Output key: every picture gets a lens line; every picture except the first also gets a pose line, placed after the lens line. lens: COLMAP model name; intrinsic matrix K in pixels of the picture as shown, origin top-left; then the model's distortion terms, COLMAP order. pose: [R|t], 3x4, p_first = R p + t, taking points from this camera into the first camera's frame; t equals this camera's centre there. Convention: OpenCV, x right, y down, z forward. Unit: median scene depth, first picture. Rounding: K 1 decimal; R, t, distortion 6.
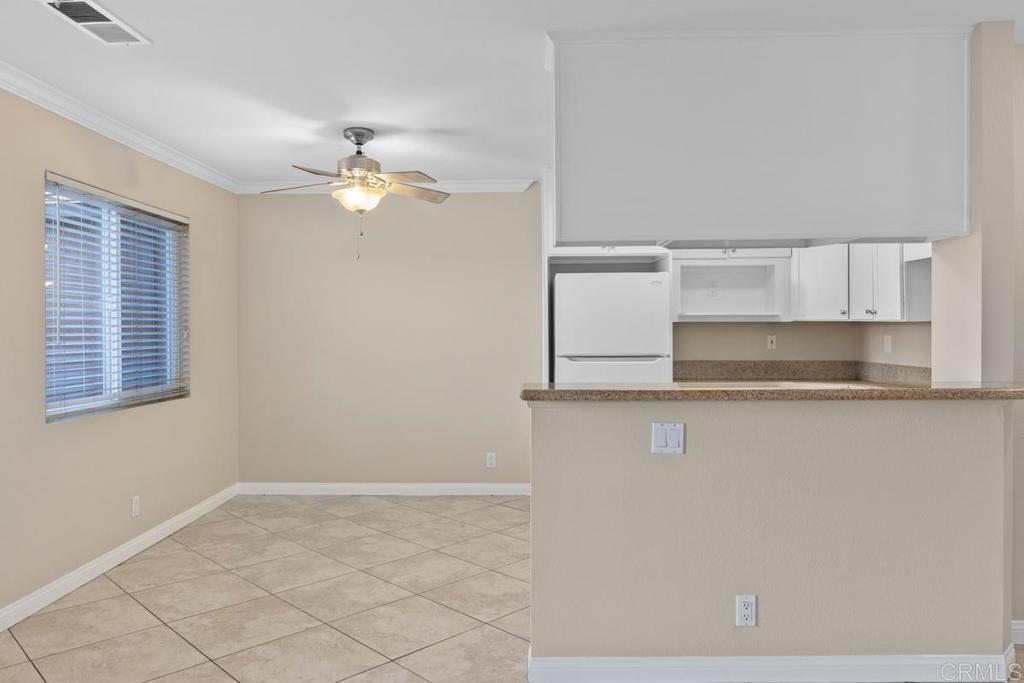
lens RADIAL K [[720.7, 0, 518.7], [0, 720.7, 340.9], [0, 0, 1]] dist [-0.006764, -0.006994]
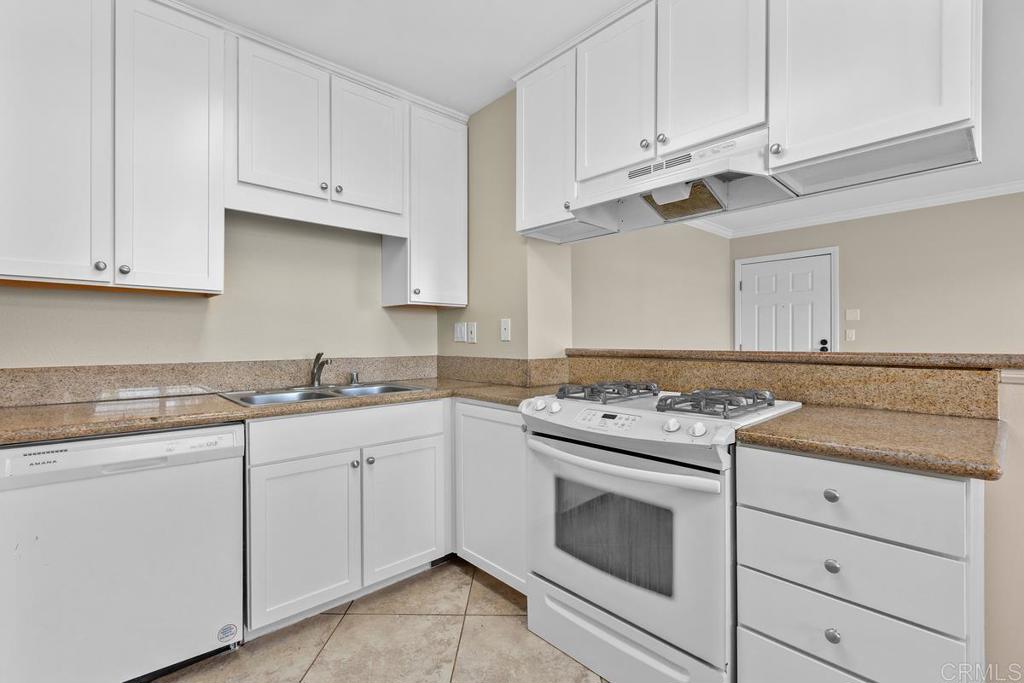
lens RADIAL K [[456.1, 0, 515.4], [0, 456.1, 341.5], [0, 0, 1]] dist [0.000450, -0.000883]
pose [[-0.684007, 0.006881, 0.729443, 0.027257], [0.020260, 0.999749, 0.009567, 0.020785], [-0.729194, 0.021322, -0.683975, 1.128968]]
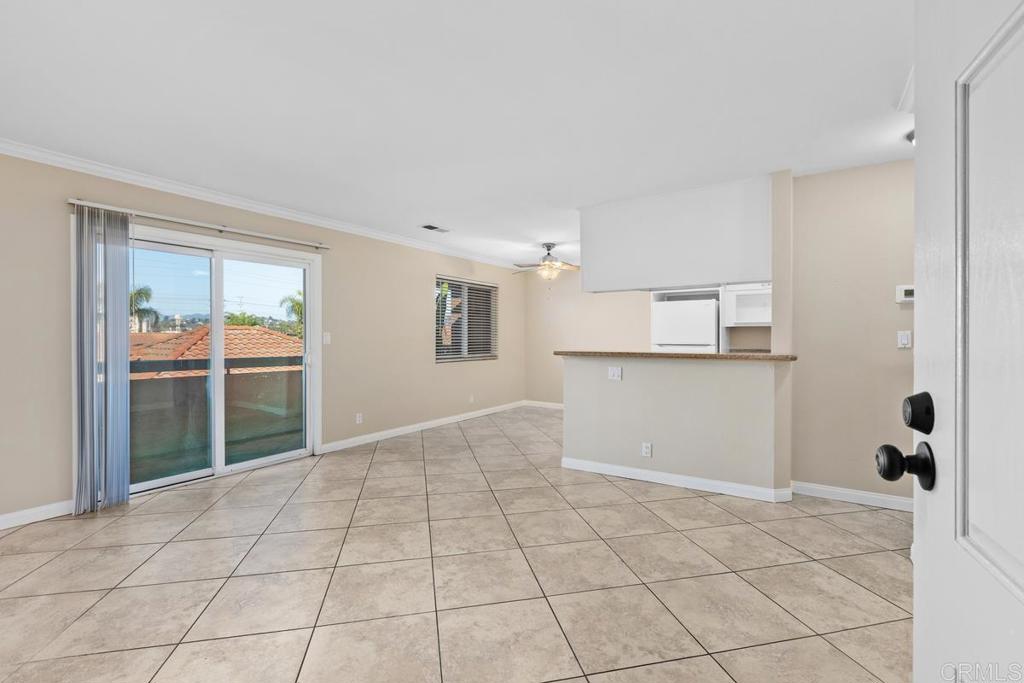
lens RADIAL K [[456.1, 0, 518.1], [0, 456.1, 342.7], [0, 0, 1]] dist [0.000450, -0.000883]
pose [[0.843745, 0.011729, -0.536616, 0.476321], [-0.012450, 0.999920, 0.002281, 0.022493], [0.536600, 0.004756, 0.843823, -0.287236]]
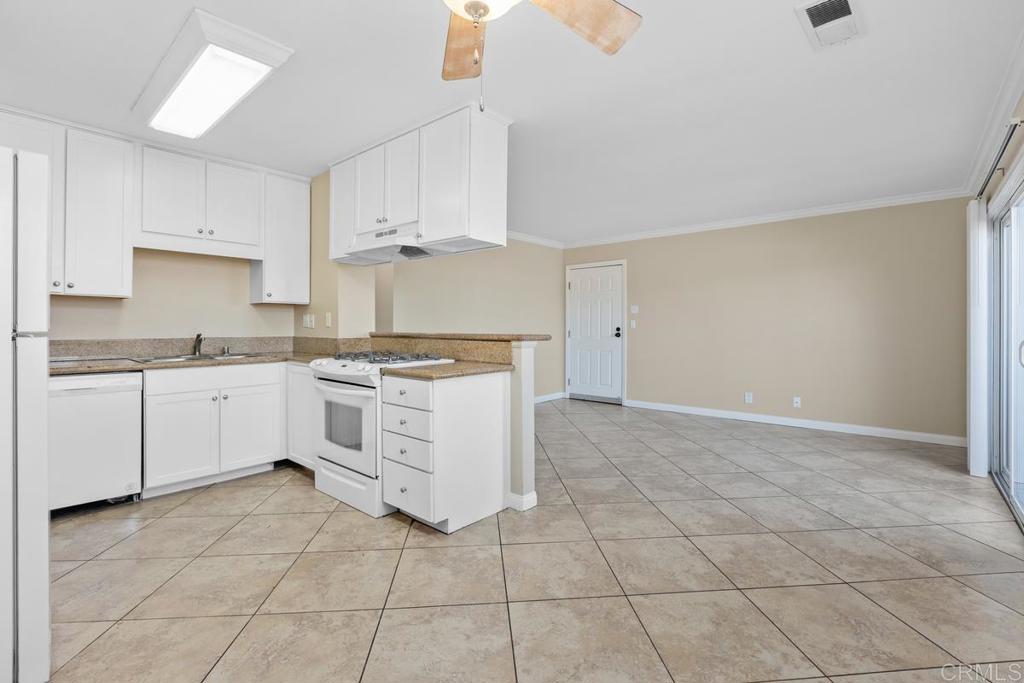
lens RADIAL K [[456.1, 0, 513.8], [0, 456.1, 326.5], [0, 0, 1]] dist [0.000450, -0.000883]
pose [[-0.759967, 0.003271, 0.649953, -0.424228], [0.012313, 0.999880, 0.009365, 0.020609], [-0.649845, 0.015120, -0.759917, 1.194535]]
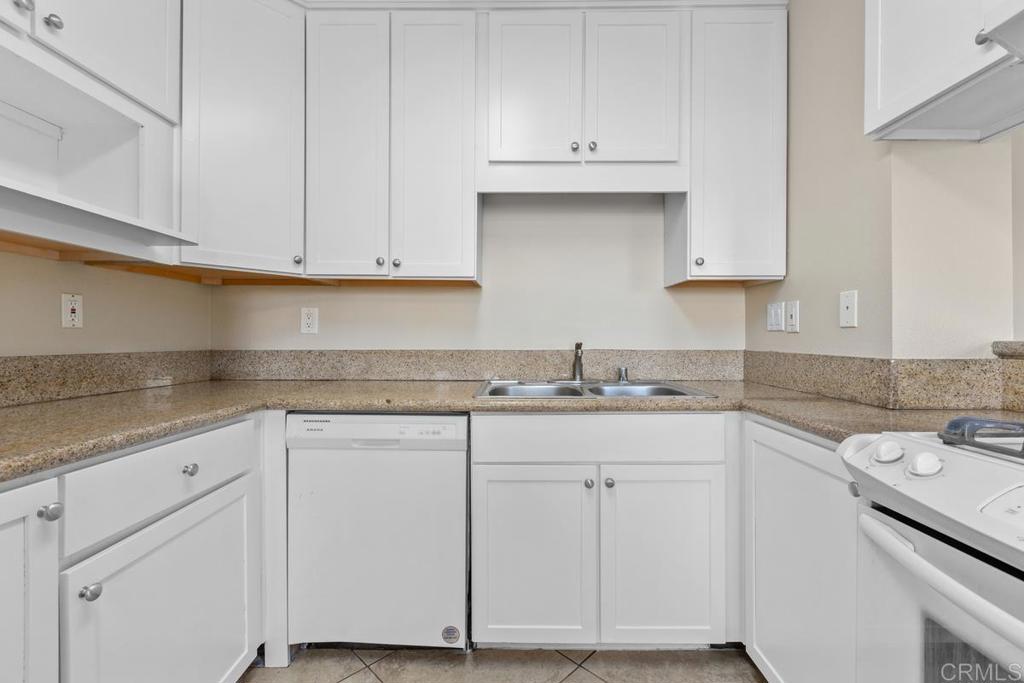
lens RADIAL K [[456.1, 0, 513.3], [0, 456.1, 338.2], [0, 0, 1]] dist [0.000450, -0.000883]
pose [[0.004462, 0.003567, 0.999984, 0.111200], [0.015993, 0.999865, -0.003638, 0.030881], [-0.999862, 0.016009, 0.004404, 0.992544]]
